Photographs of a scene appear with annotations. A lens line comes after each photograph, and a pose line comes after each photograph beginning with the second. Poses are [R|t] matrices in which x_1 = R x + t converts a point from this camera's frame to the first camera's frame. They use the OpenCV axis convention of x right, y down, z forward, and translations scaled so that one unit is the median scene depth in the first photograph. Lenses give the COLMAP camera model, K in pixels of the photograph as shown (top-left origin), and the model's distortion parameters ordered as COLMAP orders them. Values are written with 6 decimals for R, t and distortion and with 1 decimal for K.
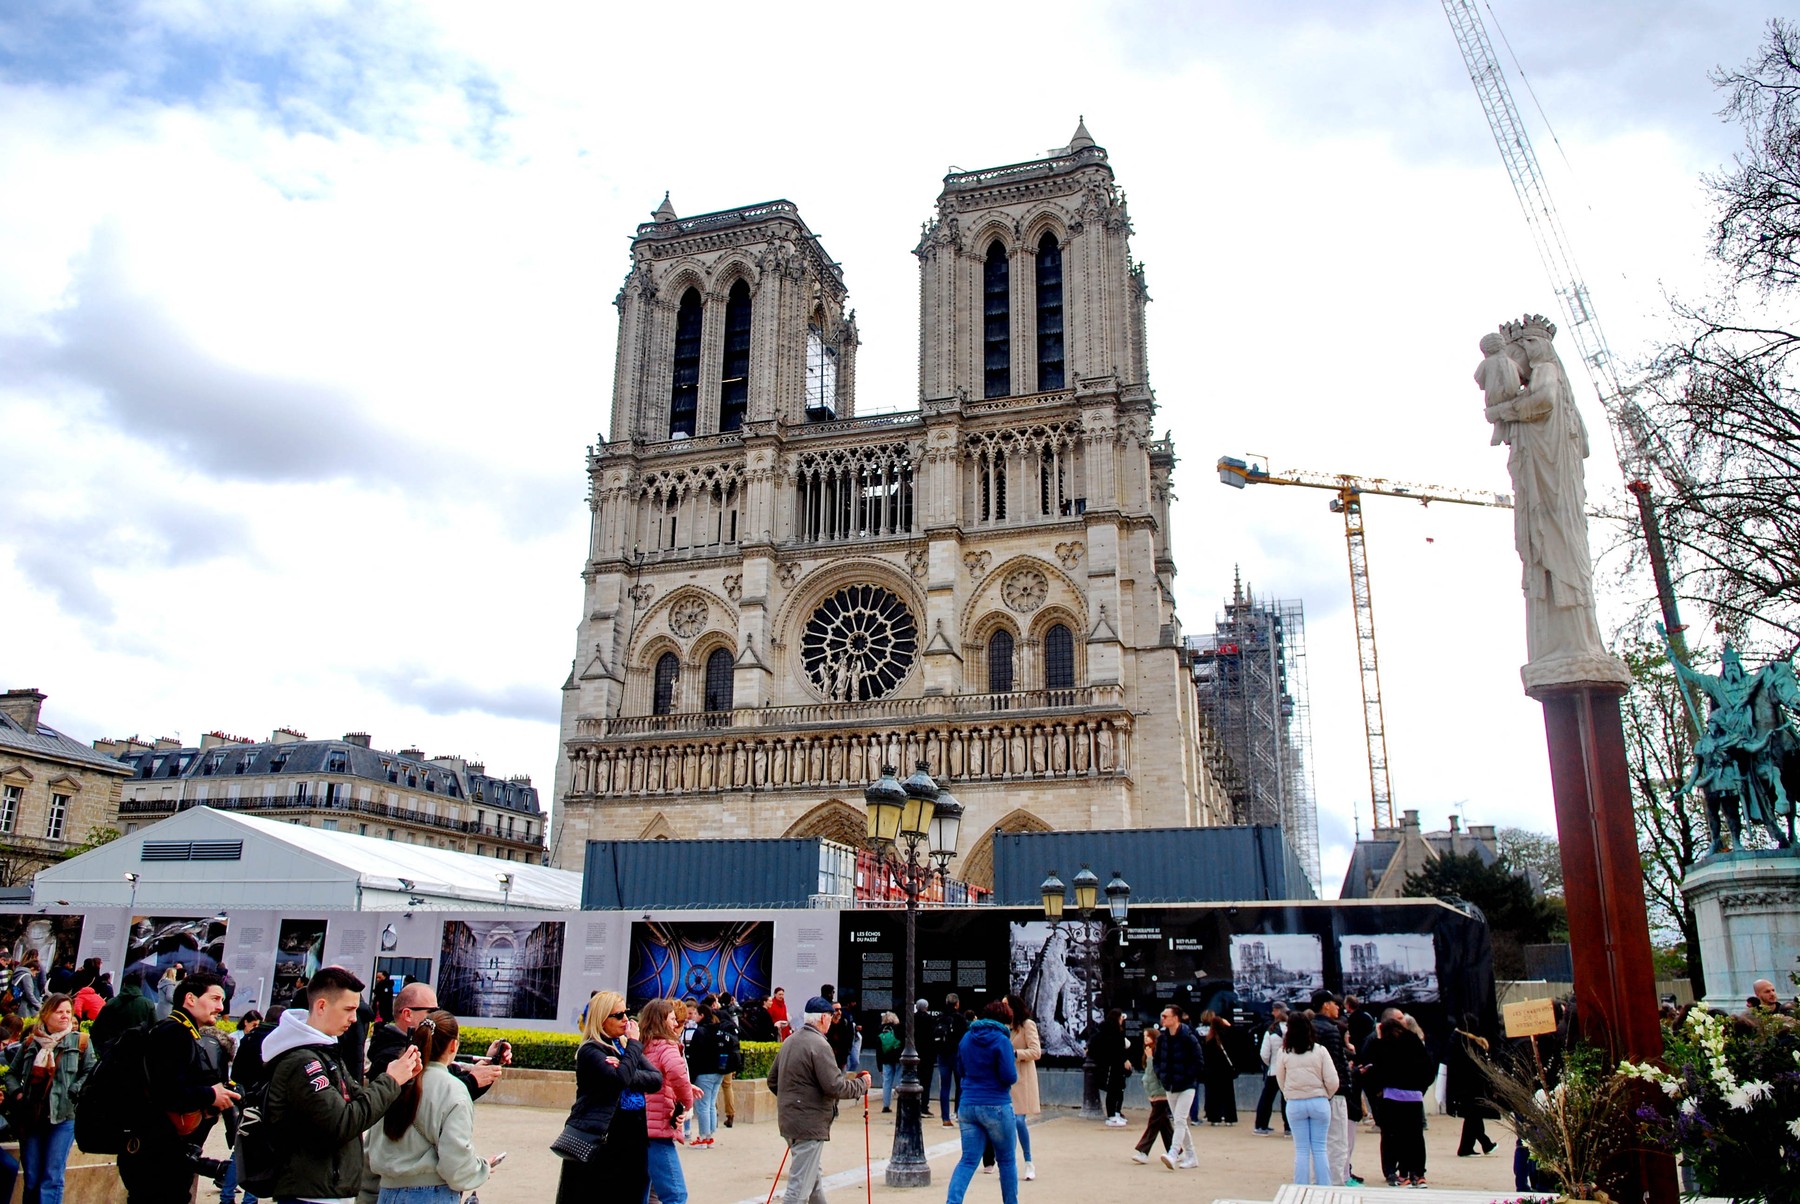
lens RADIAL K [[1333.5, 0, 900.0], [0, 1333.5, 602.0], [0, 0, 1]] dist [-0.027523, -0.002201]
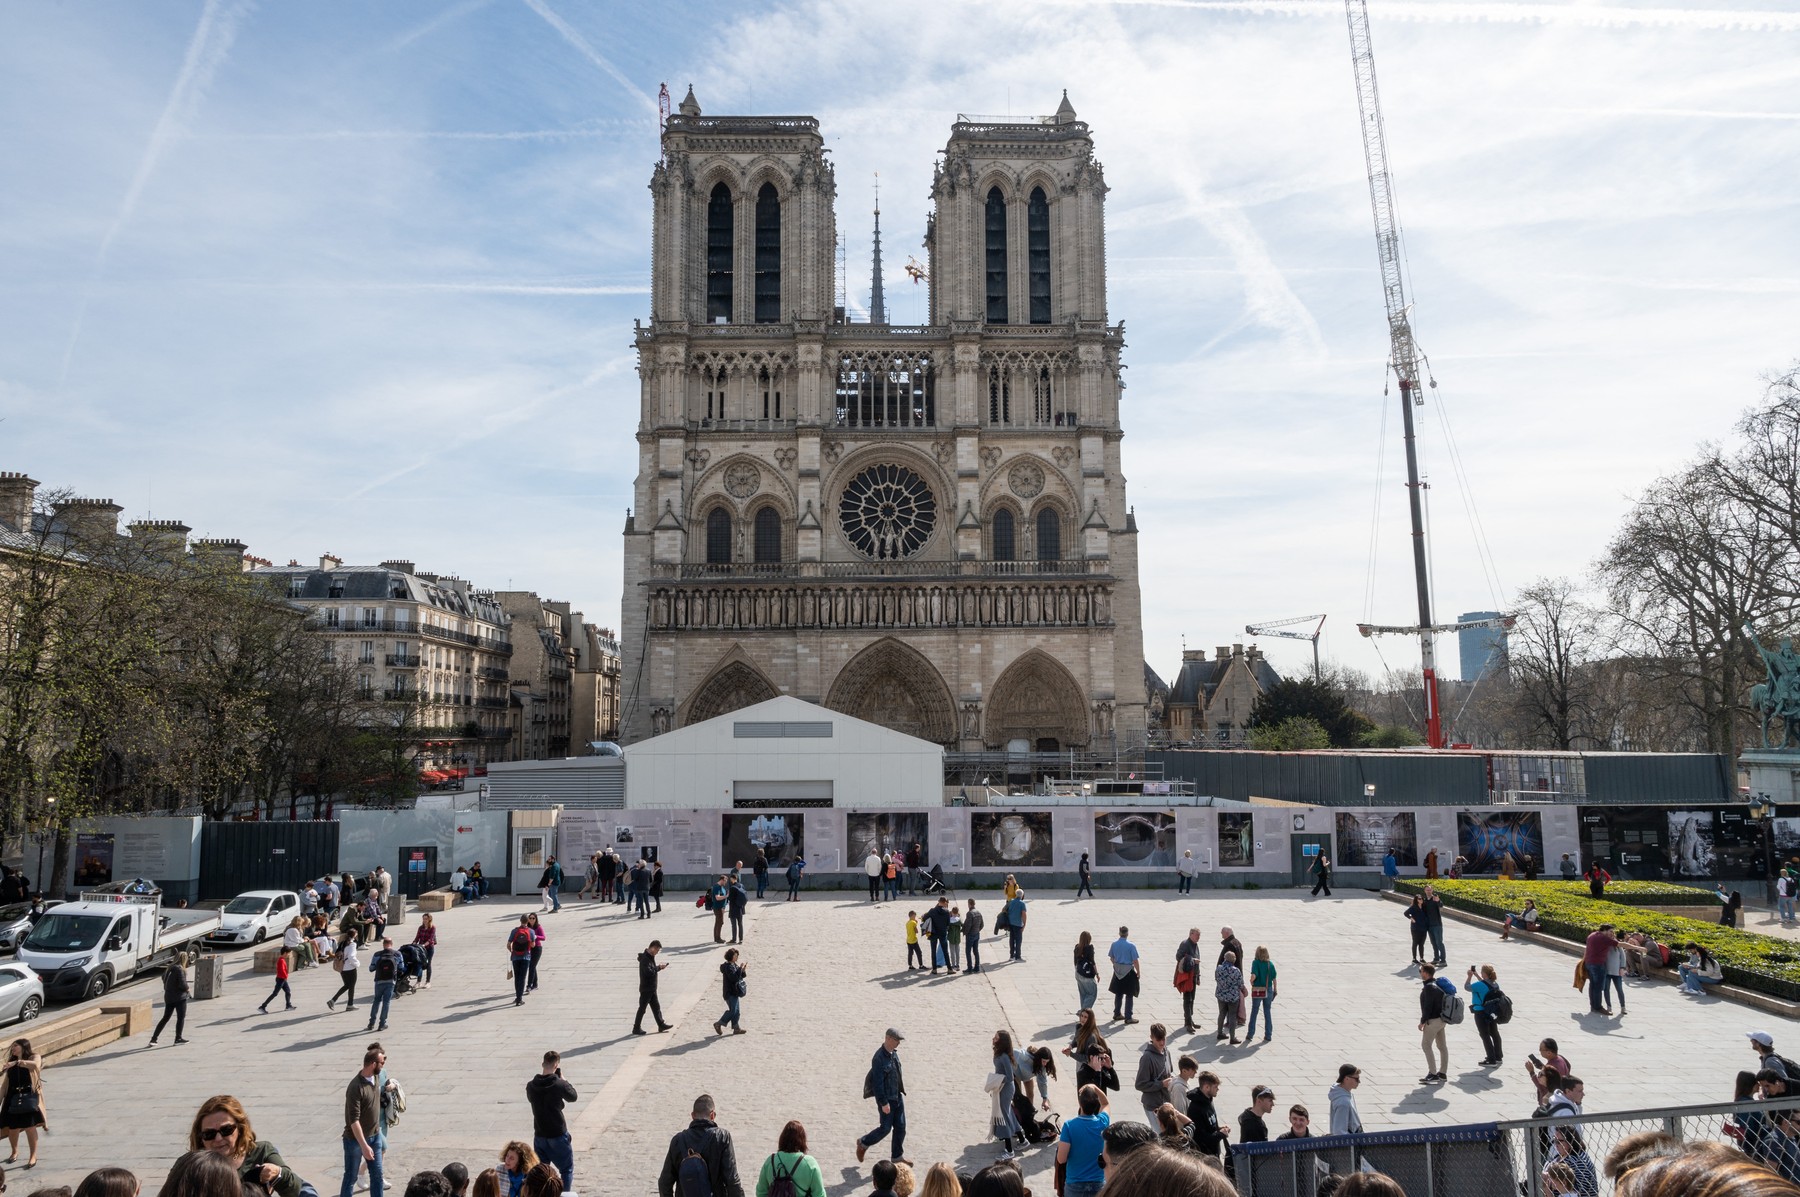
lens RADIAL K [[1172.5, 0, 900.0], [0, 1172.5, 598.5], [0, 0, 1]] dist [-0.001367, 0.000890]
pose [[0.942440, 0.020536, 0.333745, -0.394043], [-0.077644, 0.984271, 0.158687, -0.065767], [-0.325237, -0.175466, 0.929211, -0.052518]]
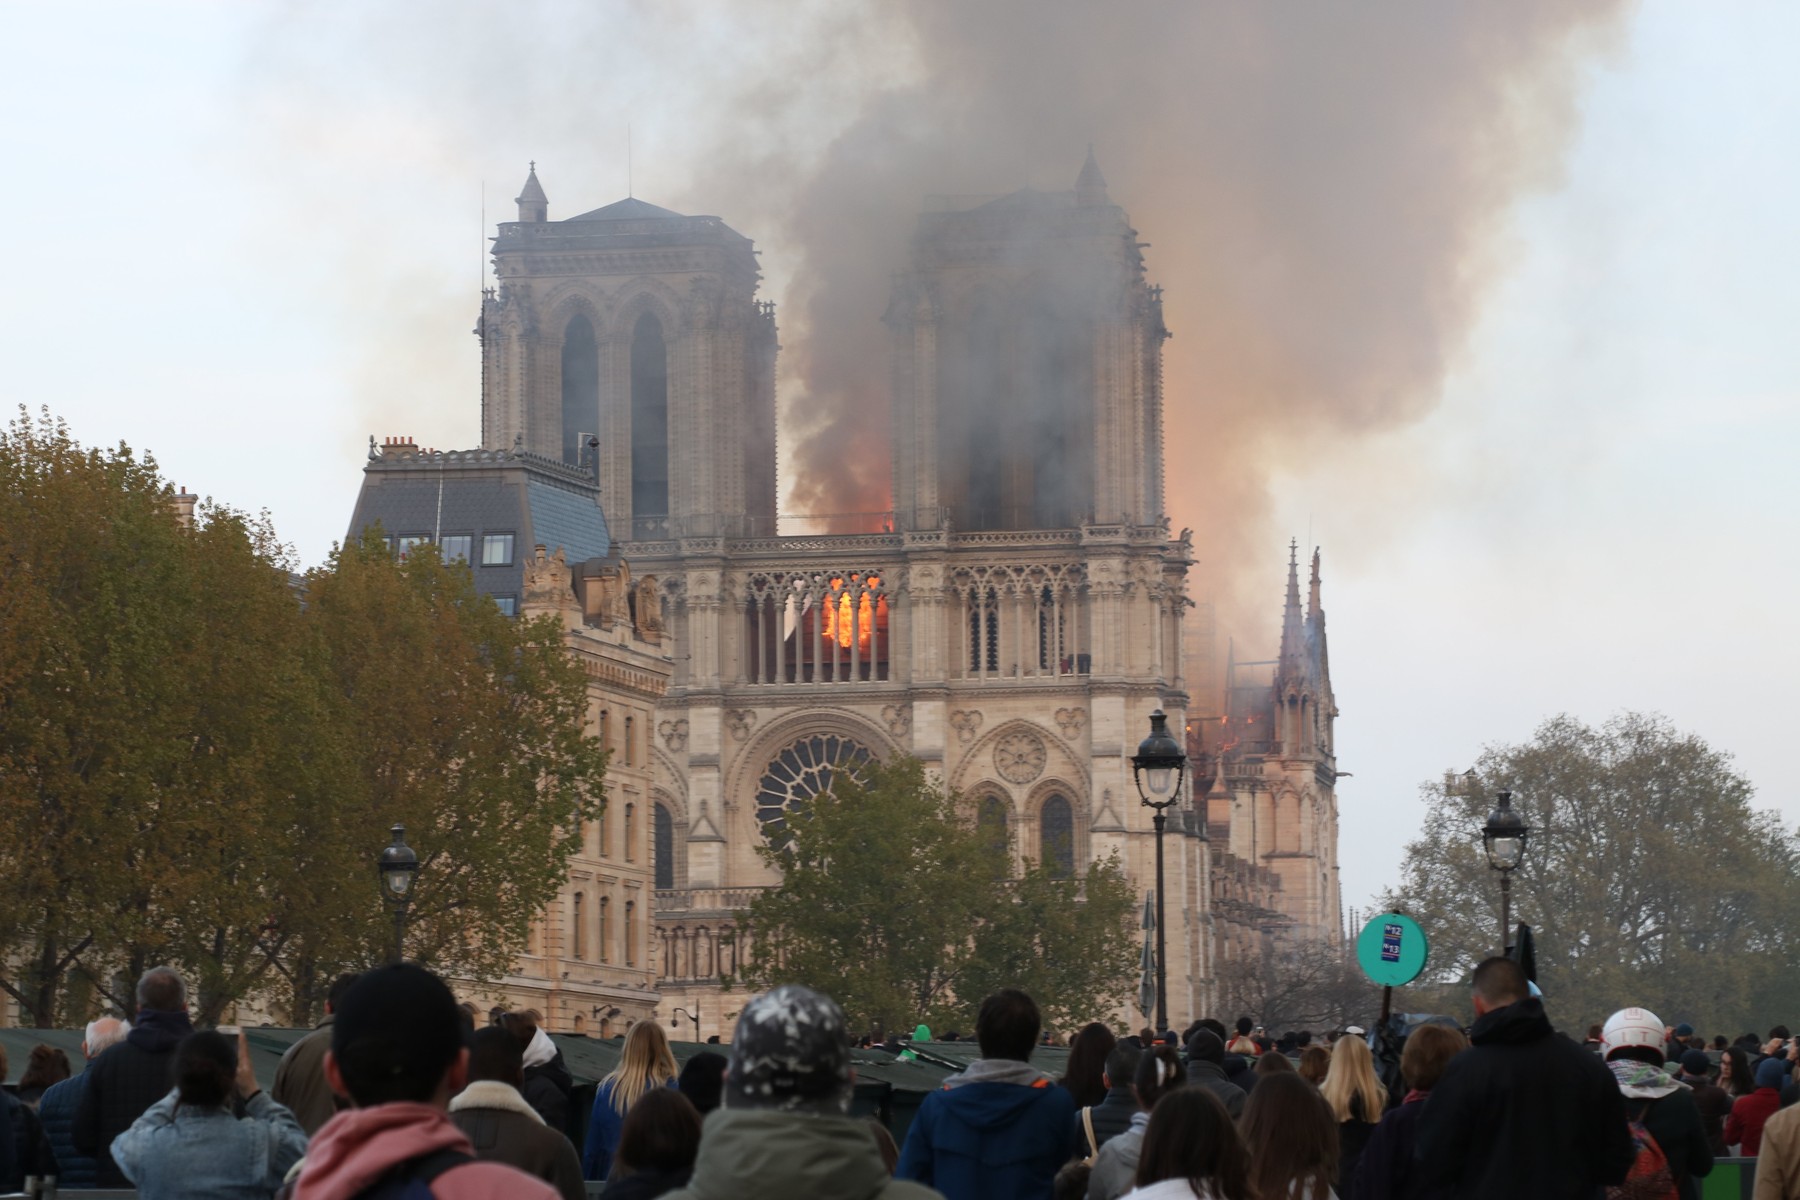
lens RADIAL K [[5948.5, 0, 900.0], [0, 5948.5, 600.0], [0, 0, 1]] dist [0.132019, 0.421555]
pose [[0.989862, -0.009299, 0.141729, -0.535032], [-0.017308, 0.982521, 0.185347, -0.826425], [-0.140975, -0.185921, 0.972399, -2.769878]]
